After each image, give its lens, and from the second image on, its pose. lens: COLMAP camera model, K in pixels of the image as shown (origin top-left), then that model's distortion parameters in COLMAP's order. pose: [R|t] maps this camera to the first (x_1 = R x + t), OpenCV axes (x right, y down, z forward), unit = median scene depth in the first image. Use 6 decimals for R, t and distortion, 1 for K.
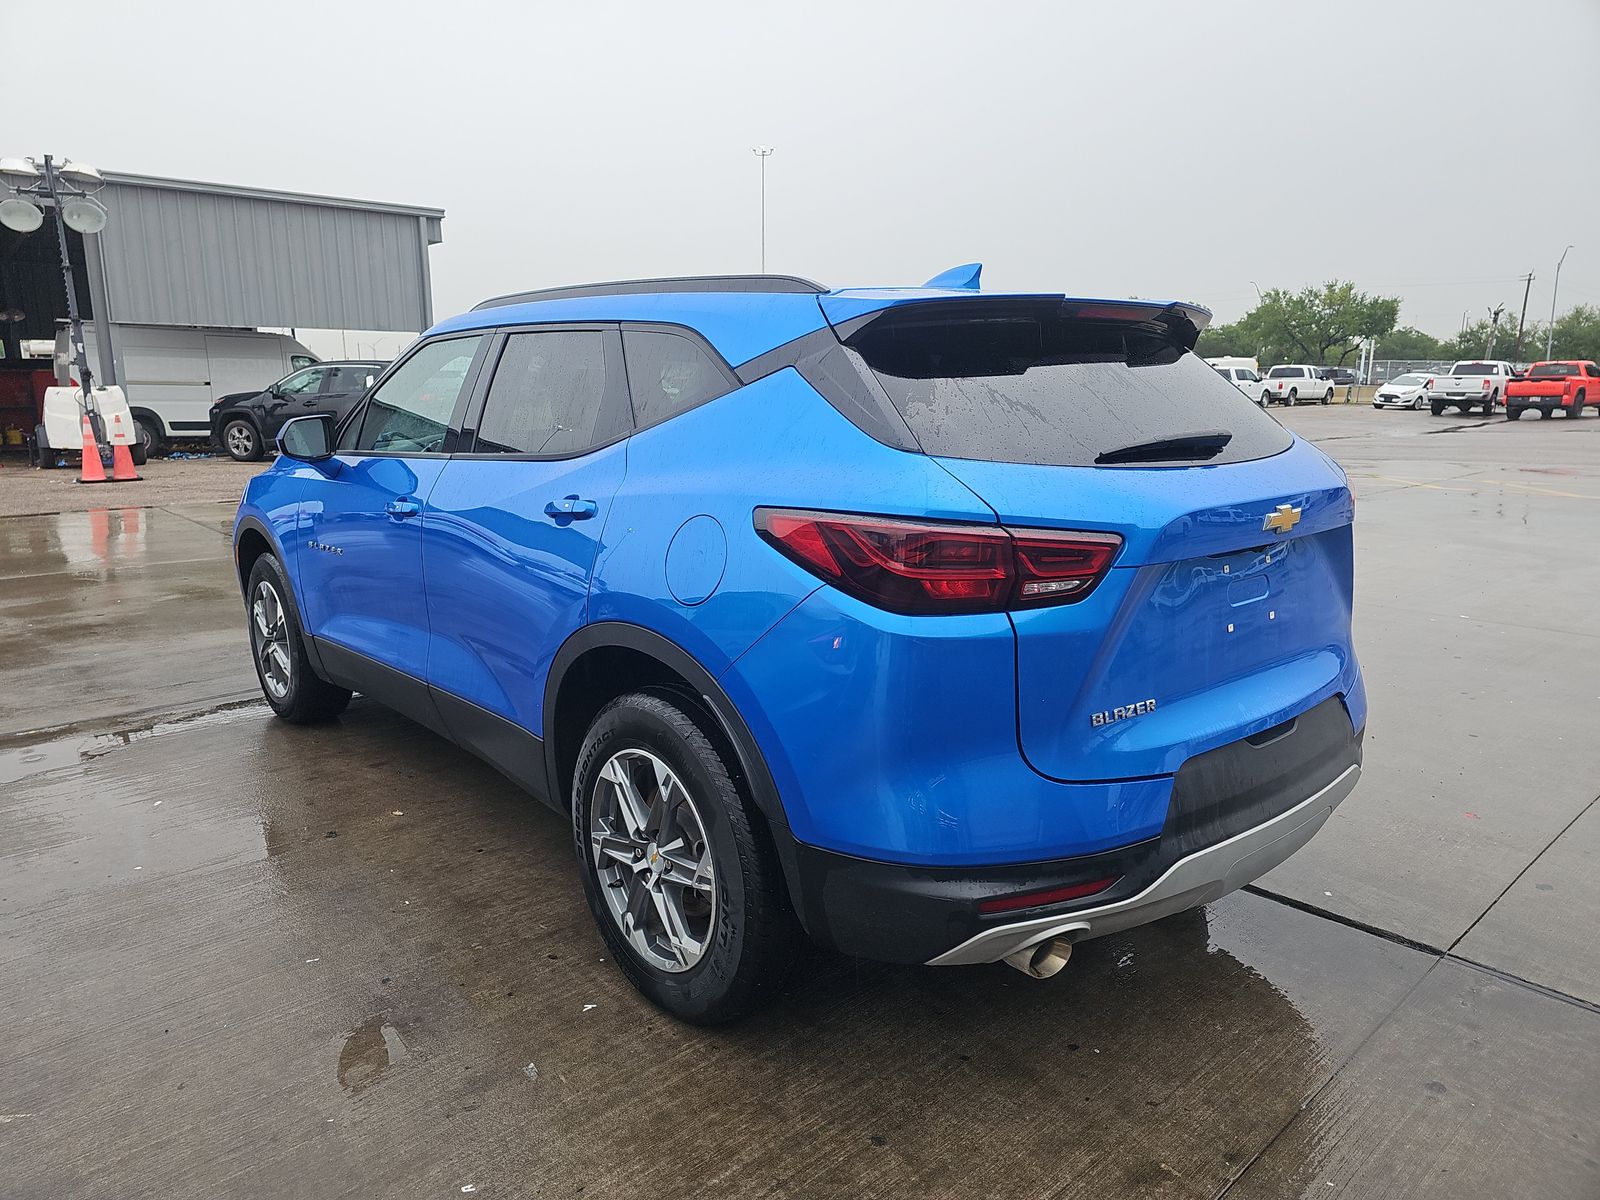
lens RADIAL K [[1068.0, 0, 797.6], [0, 1068.0, 599.4], [0, 0, 1]] dist [0.034526, -0.015394]
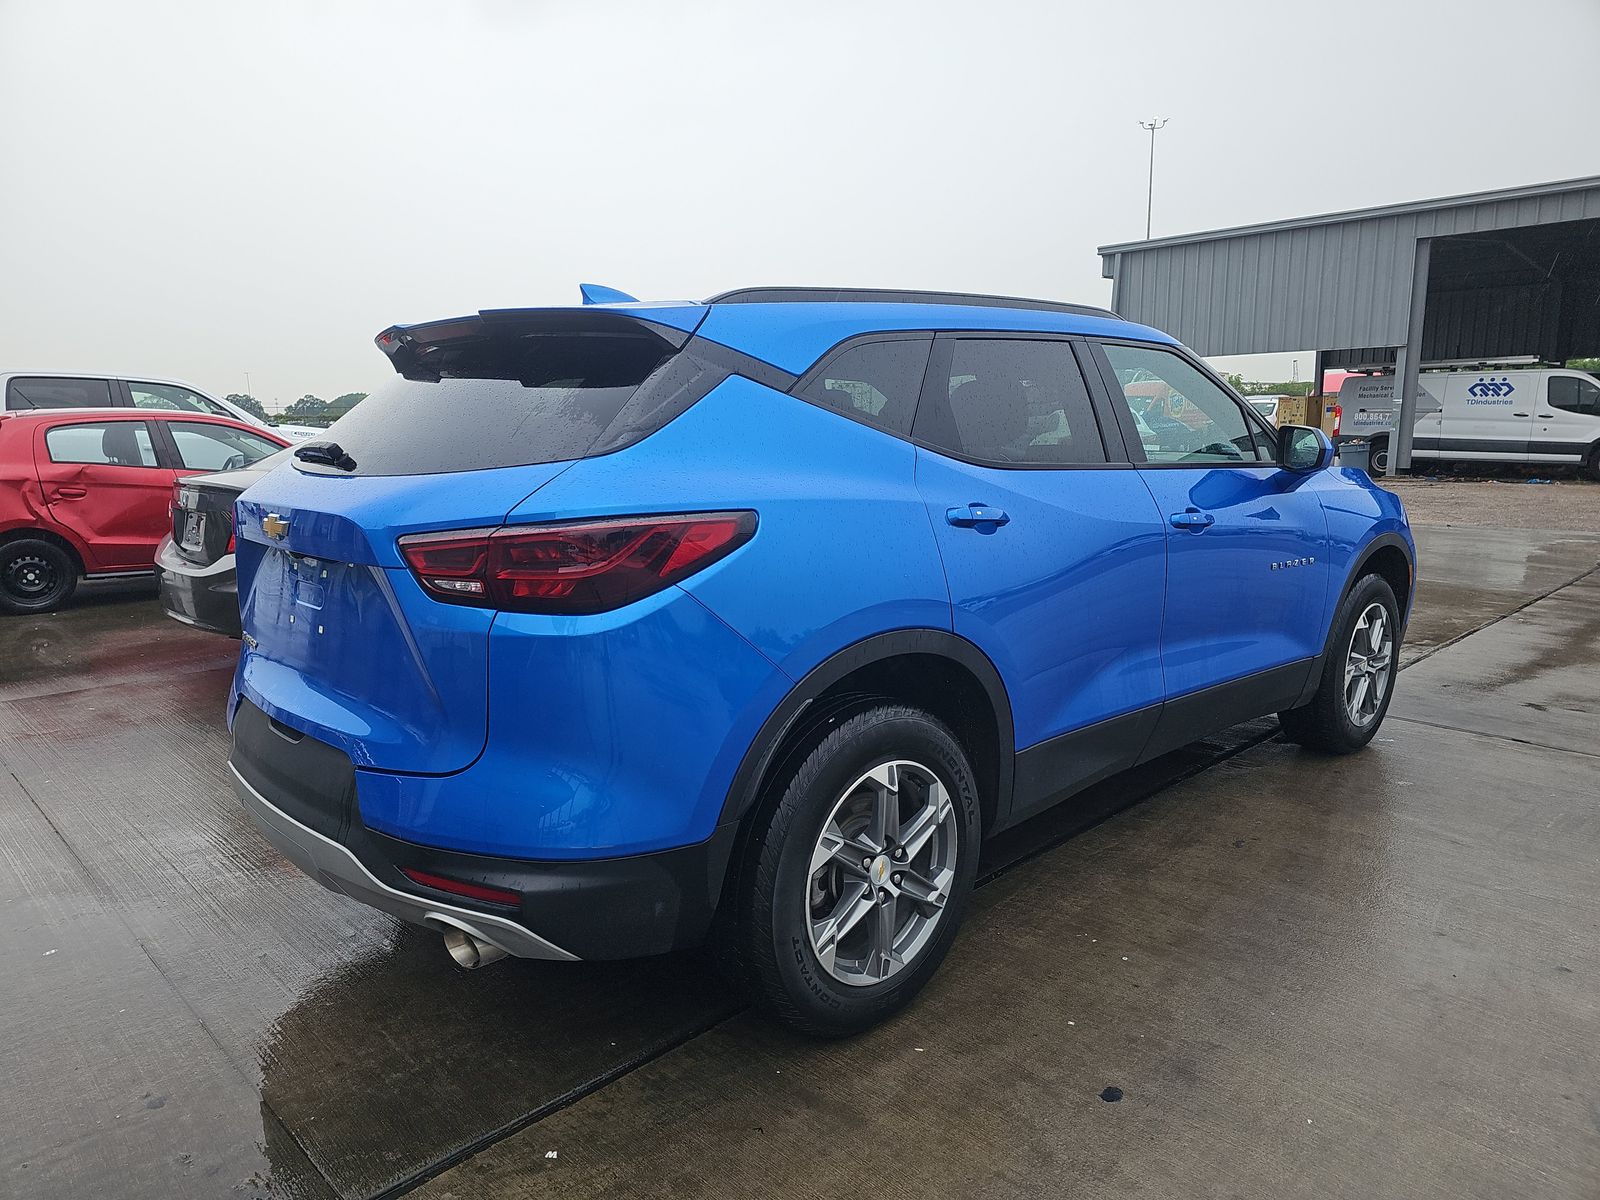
lens RADIAL K [[1068.0, 0, 802.2], [0, 1068.0, 598.9], [0, 0, 1]] dist [0.034526, -0.015394]
pose [[0.023587, 0.174323, -0.984406, 0.205144], [-0.188879, 0.967723, 0.166843, -0.037824], [0.981717, 0.181998, 0.055751, 0.196685]]
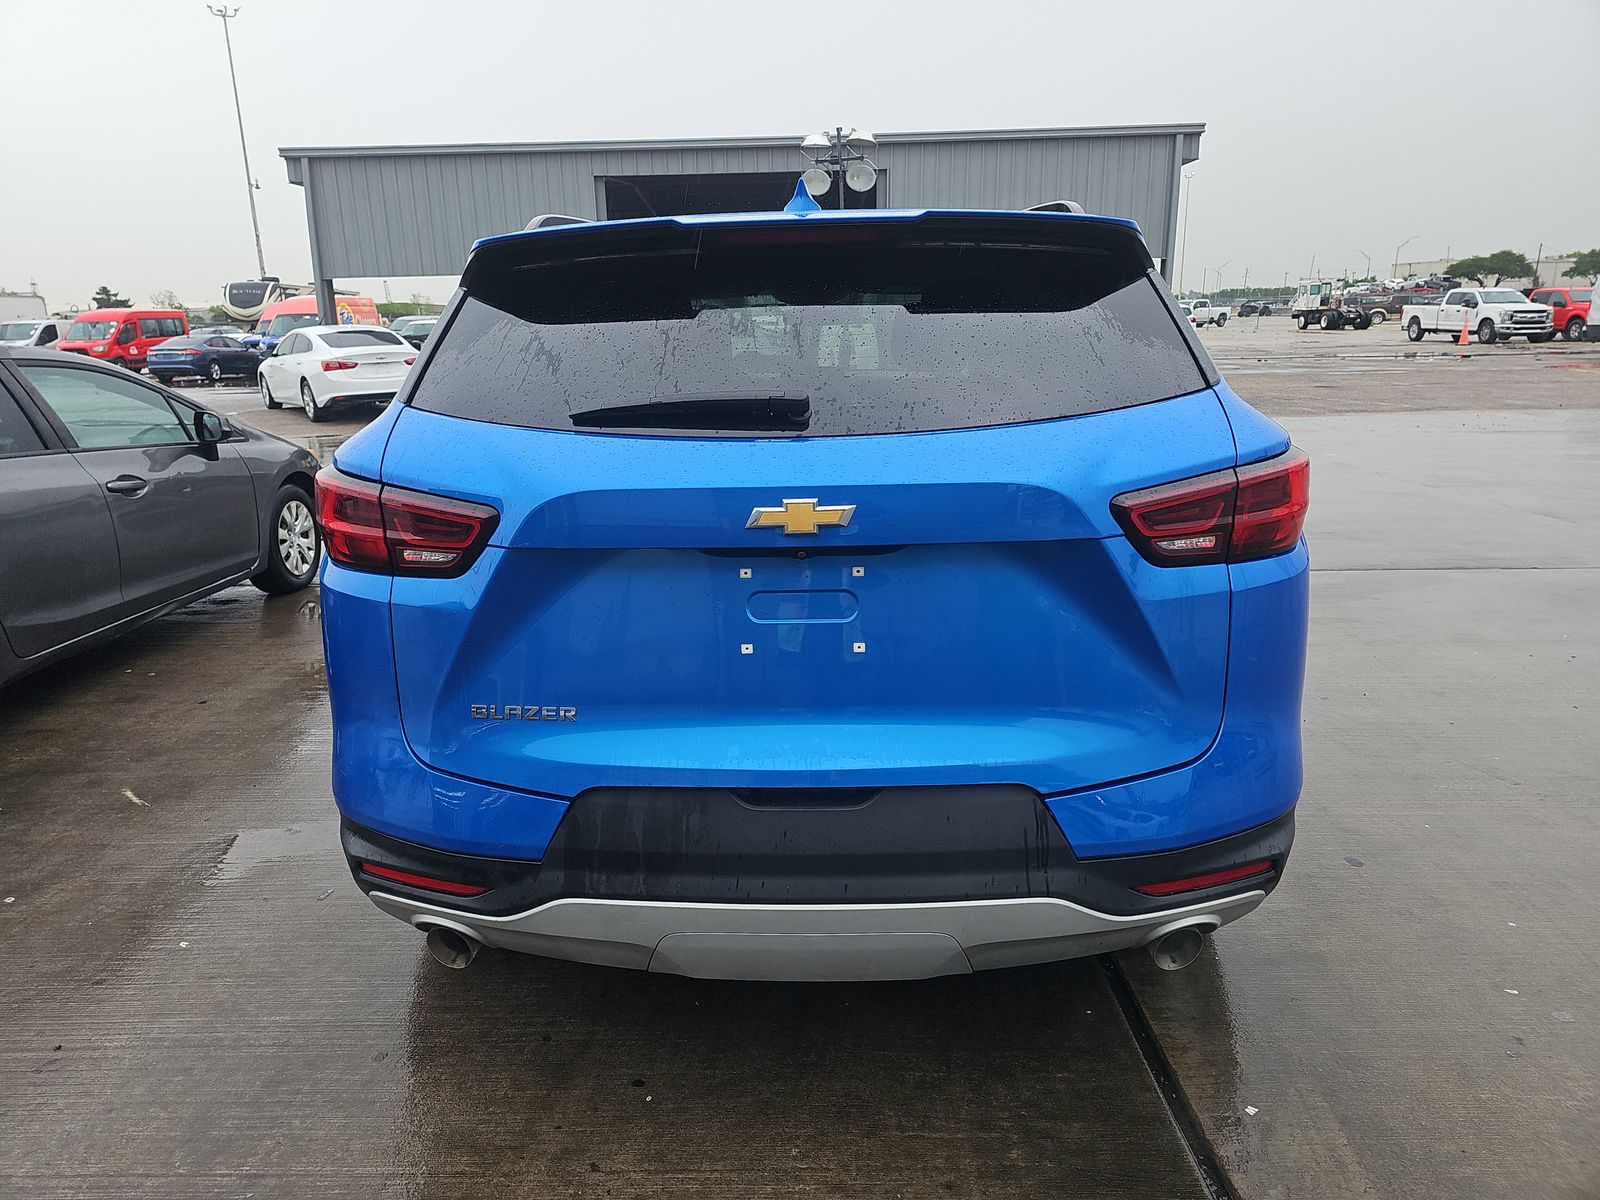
lens RADIAL K [[1068.0, 0, 762.9], [0, 1068.0, 588.0], [0, 0, 1]] dist [0.034526, -0.015394]
pose [[0.729969, 0.155891, -0.665465, 0.124421], [-0.118848, 0.987760, 0.101024, -0.013119], [0.673068, 0.005345, 0.739561, 0.059275]]
